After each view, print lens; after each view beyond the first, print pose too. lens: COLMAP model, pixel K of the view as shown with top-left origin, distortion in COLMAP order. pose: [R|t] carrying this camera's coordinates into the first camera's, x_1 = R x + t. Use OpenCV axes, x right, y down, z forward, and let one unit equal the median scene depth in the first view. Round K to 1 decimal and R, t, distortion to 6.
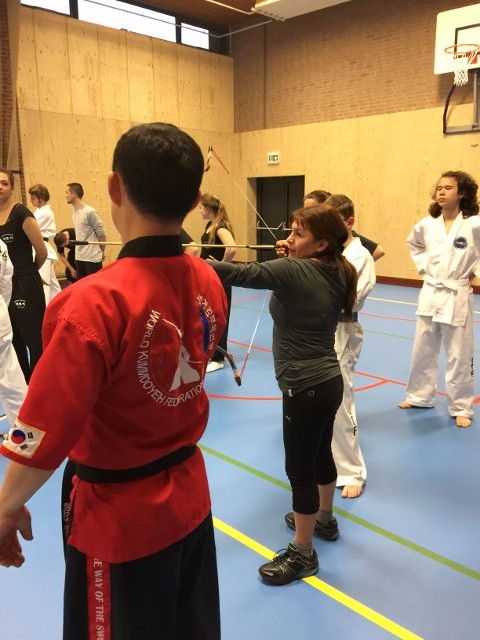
lens RADIAL K [[562.6, 0, 239.6], [0, 562.6, 324.1], [0, 0, 1]] dist [0.034550, -0.043484]
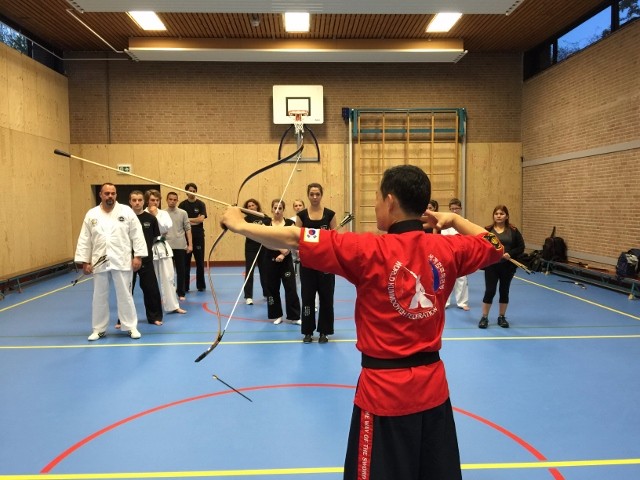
lens RADIAL K [[562.6, 0, 317.6], [0, 562.6, 239.3], [0, 0, 1]] dist [0.034550, -0.043484]
pose [[0.670586, -0.044942, 0.740469, -0.598324], [0.162431, 0.982837, -0.087449, 0.010438], [-0.723831, 0.178917, 0.666377, -0.024749]]
